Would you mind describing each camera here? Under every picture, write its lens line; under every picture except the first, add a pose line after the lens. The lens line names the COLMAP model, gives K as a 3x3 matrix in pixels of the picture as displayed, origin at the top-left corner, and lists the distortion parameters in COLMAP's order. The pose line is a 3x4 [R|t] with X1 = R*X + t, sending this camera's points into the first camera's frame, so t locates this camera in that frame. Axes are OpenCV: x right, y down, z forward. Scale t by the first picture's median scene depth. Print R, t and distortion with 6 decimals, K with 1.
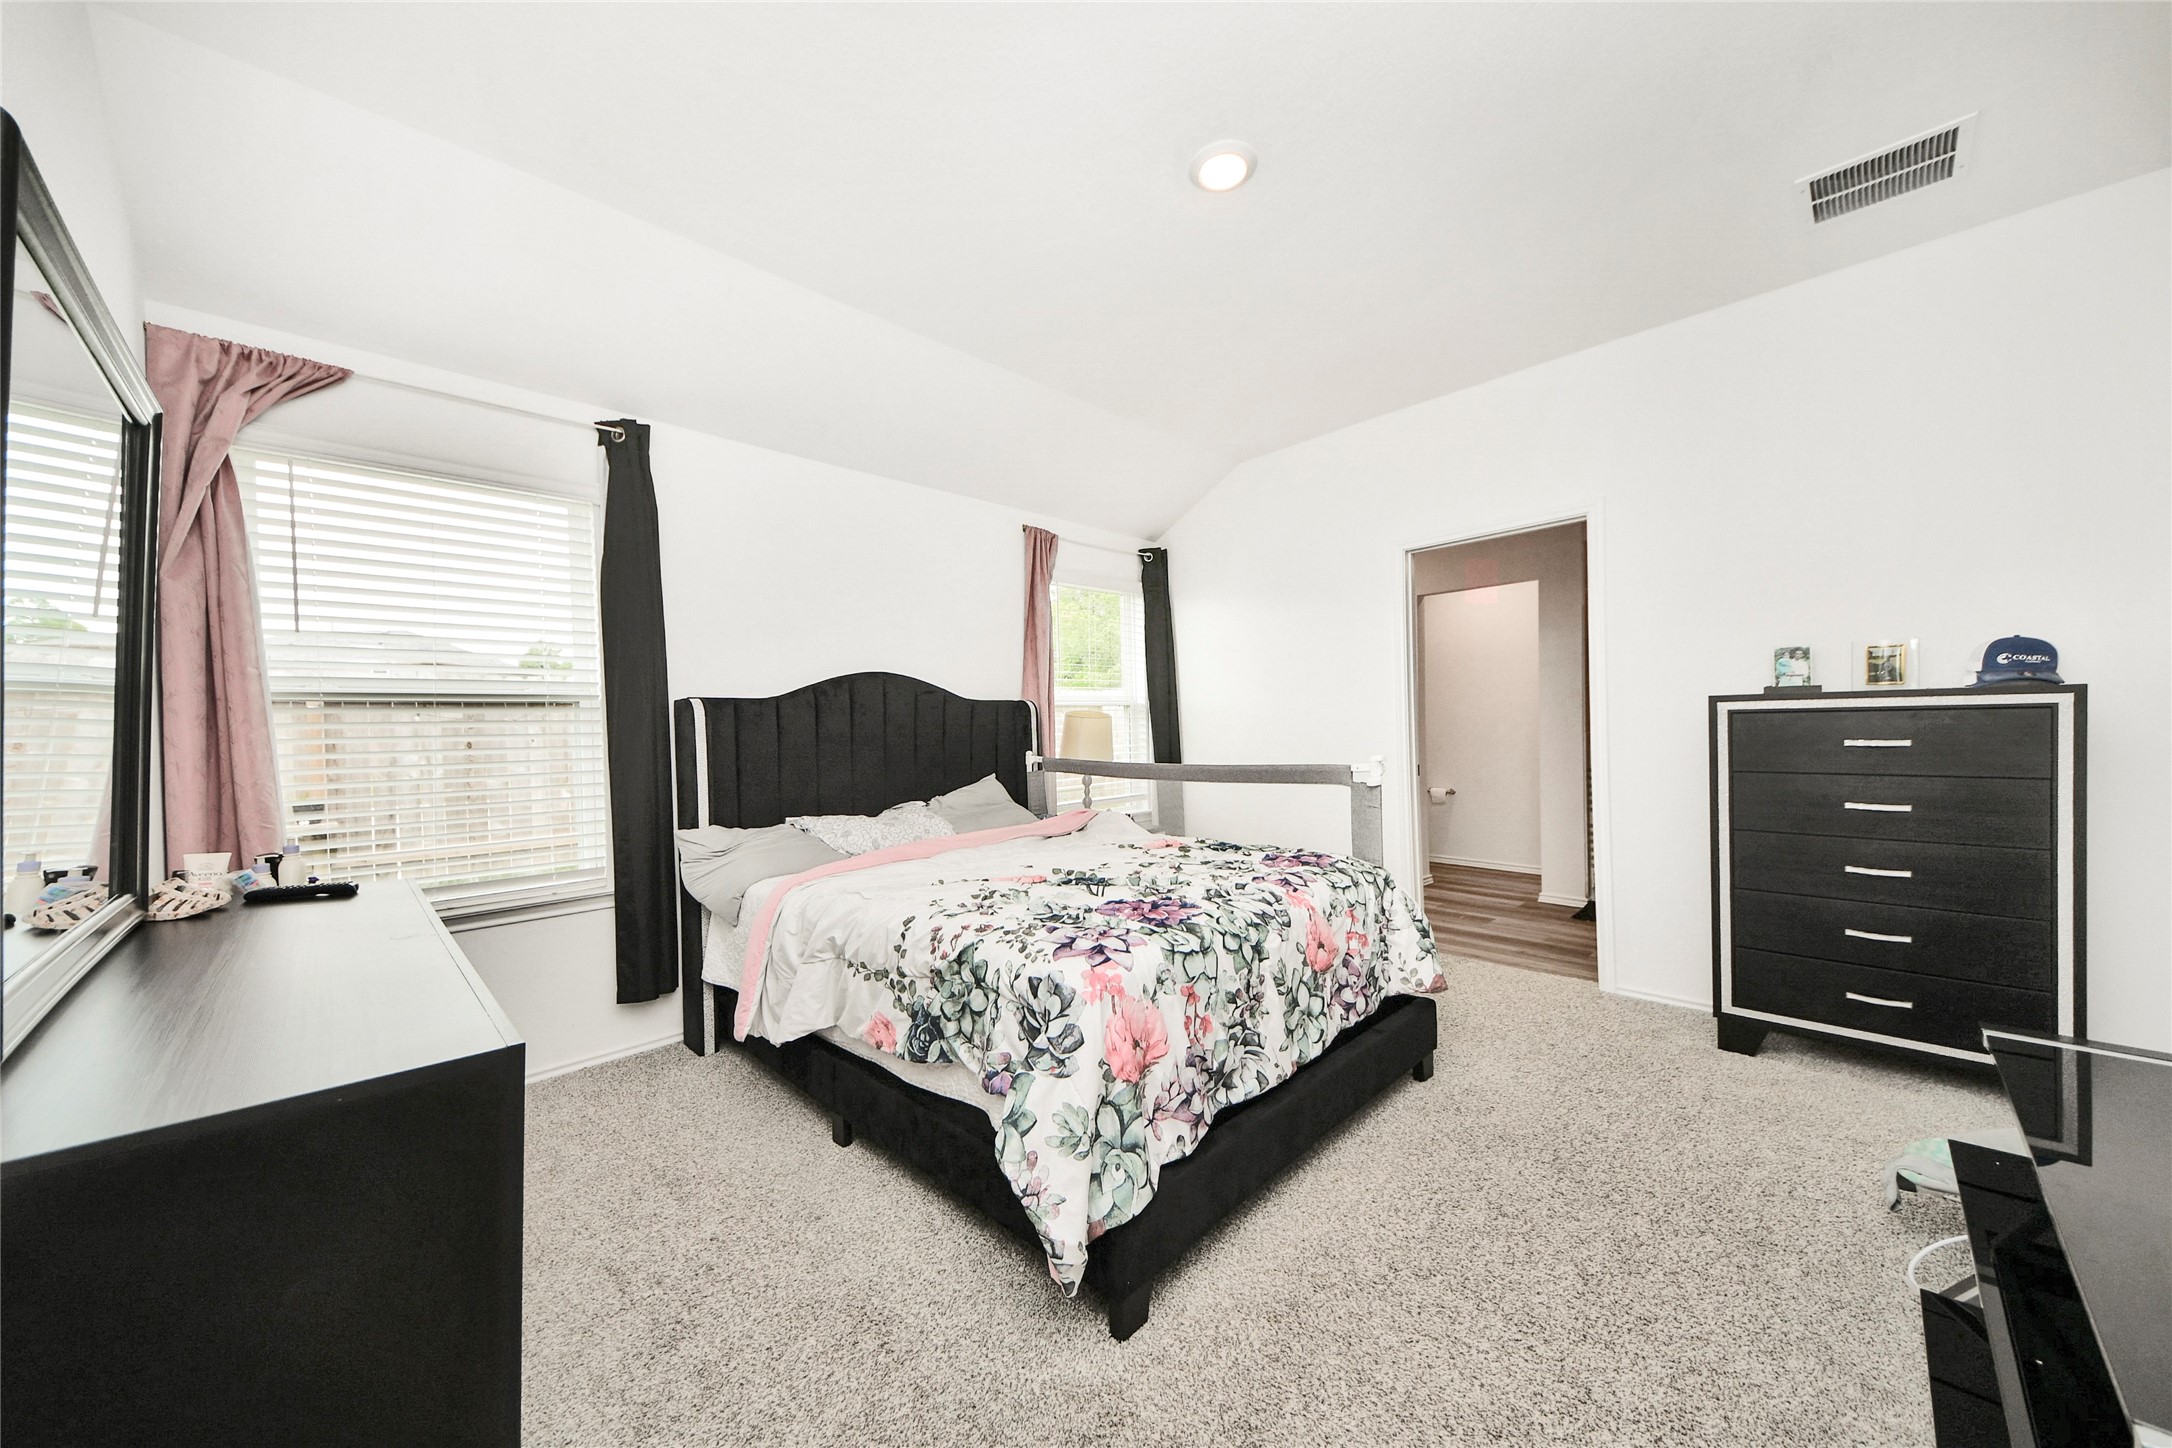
lens RADIAL K [[767.1, 0, 1092.2], [0, 767.1, 725.8], [0, 0, 1]] dist [0.072937, -0.026991]
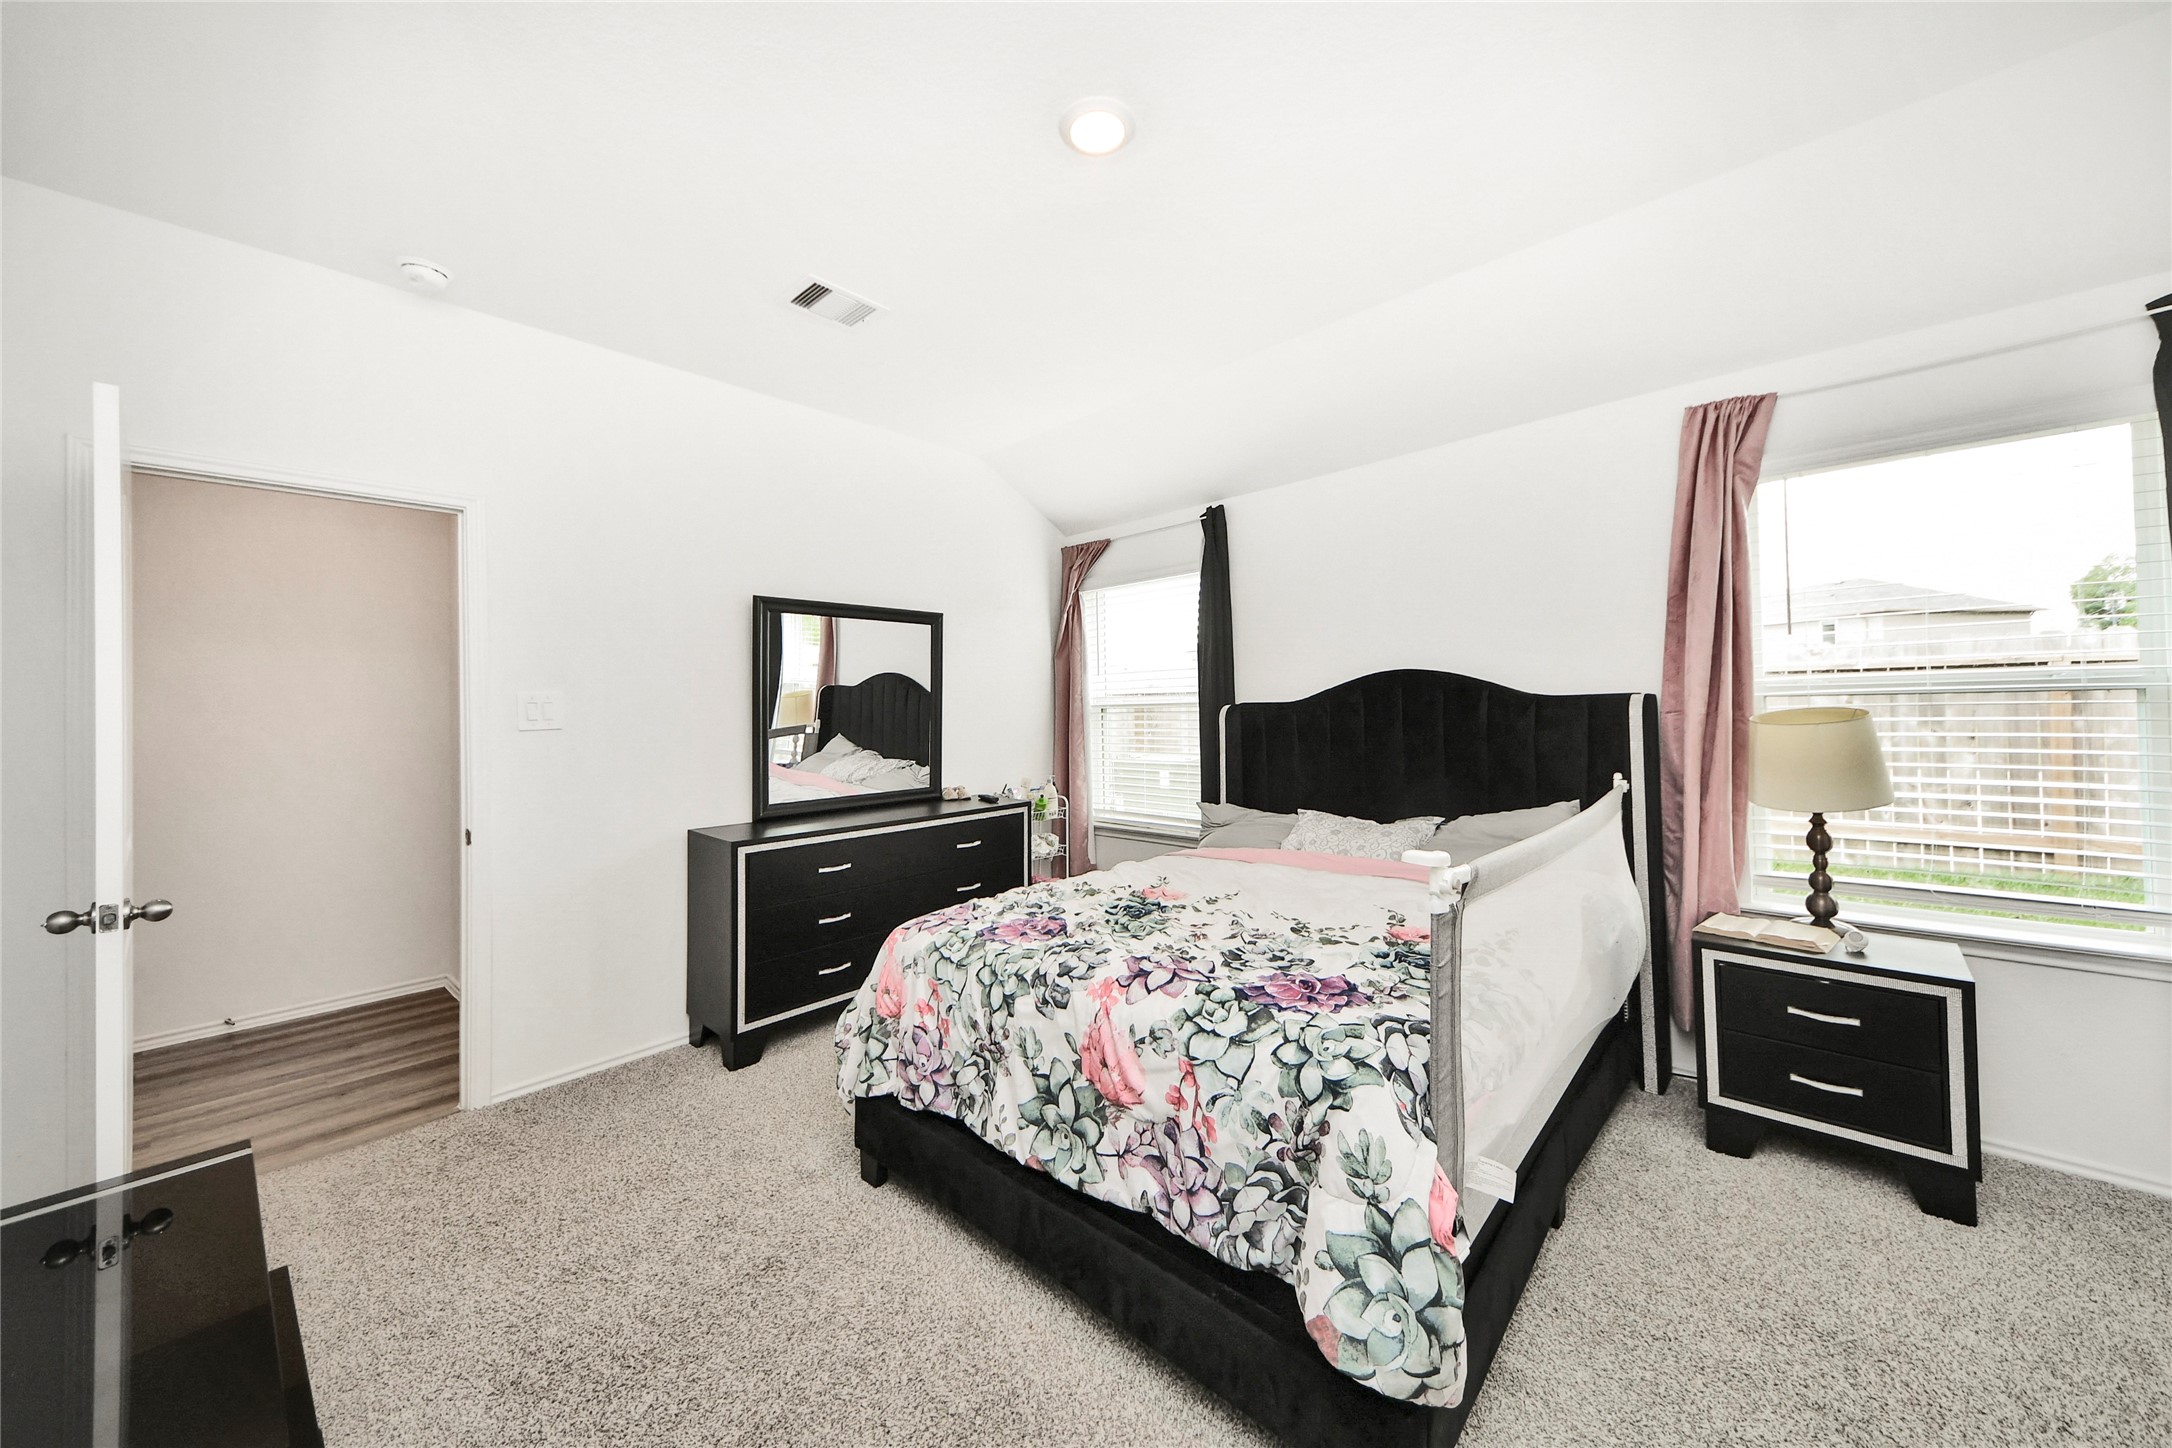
lens RADIAL K [[767.1, 0, 1092.2], [0, 767.1, 725.8], [0, 0, 1]] dist [0.072937, -0.026991]
pose [[0.052258, 0.038281, -0.997900, 1.000551], [0.009061, 0.999206, 0.038806, -0.070104], [0.998592, -0.011070, 0.051870, 0.923652]]
